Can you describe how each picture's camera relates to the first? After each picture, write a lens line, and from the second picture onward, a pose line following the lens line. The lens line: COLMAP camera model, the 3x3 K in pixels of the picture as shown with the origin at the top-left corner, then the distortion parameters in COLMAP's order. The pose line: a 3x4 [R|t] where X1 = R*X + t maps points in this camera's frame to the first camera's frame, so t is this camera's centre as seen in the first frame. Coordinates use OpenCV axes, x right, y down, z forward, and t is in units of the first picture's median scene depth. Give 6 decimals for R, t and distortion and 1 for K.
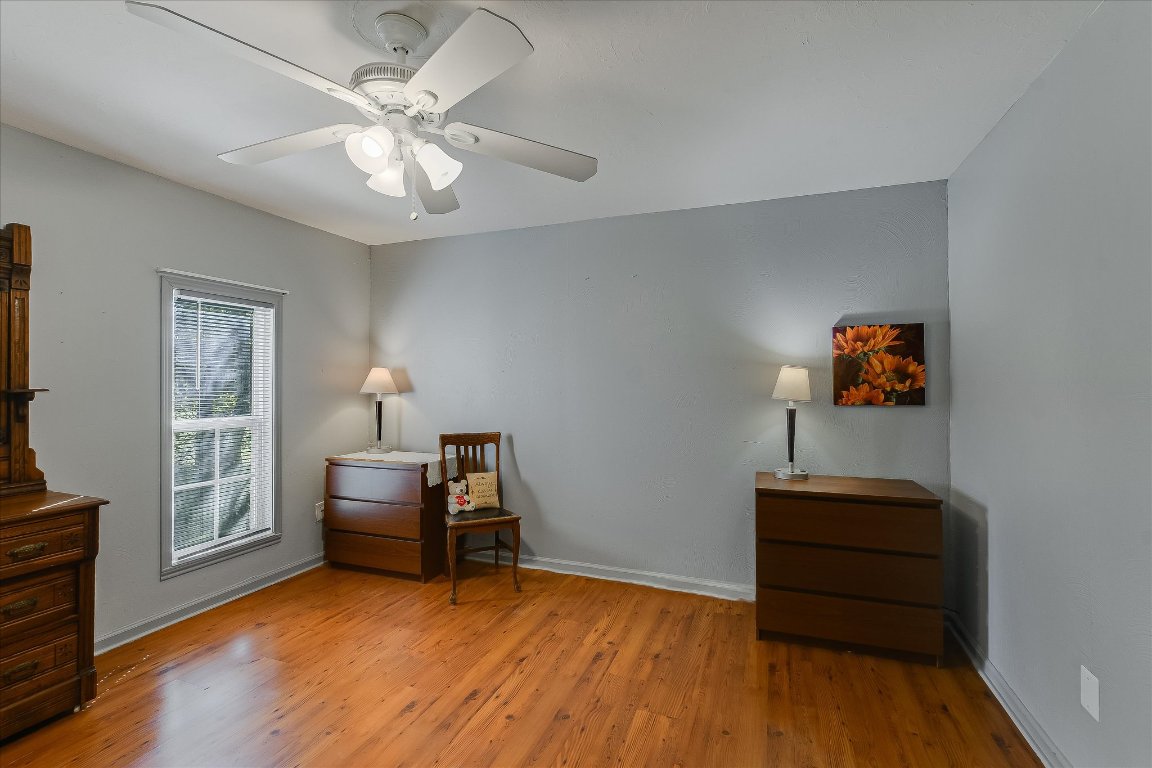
lens RADIAL K [[507.4, 0, 590.1], [0, 507.4, 365.2], [0, 0, 1]] dist [-0.012778, 0.004662]
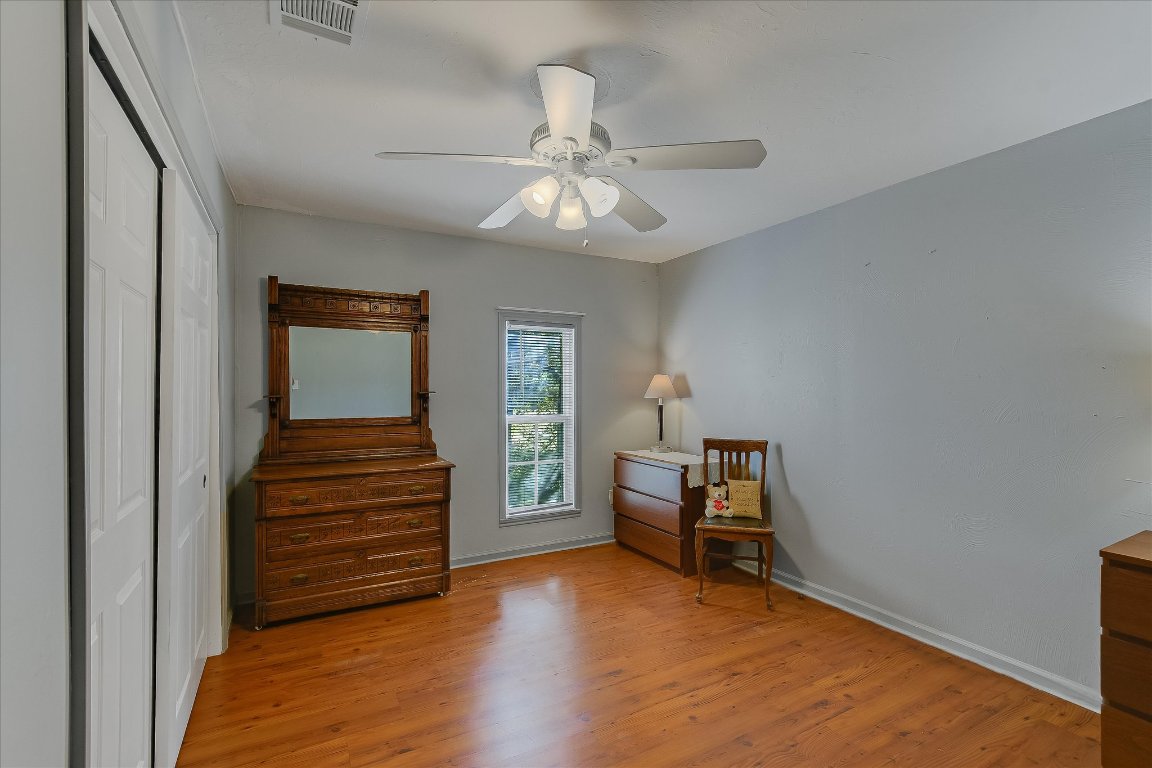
lens RADIAL K [[507.4, 0, 569.7], [0, 507.4, 379.7], [0, 0, 1]] dist [-0.012778, 0.004662]
pose [[0.748076, -0.009136, -0.663550, 0.226972], [0.020163, 0.999756, 0.008966, 0.002602], [0.663306, -0.020087, 0.748078, 0.062081]]
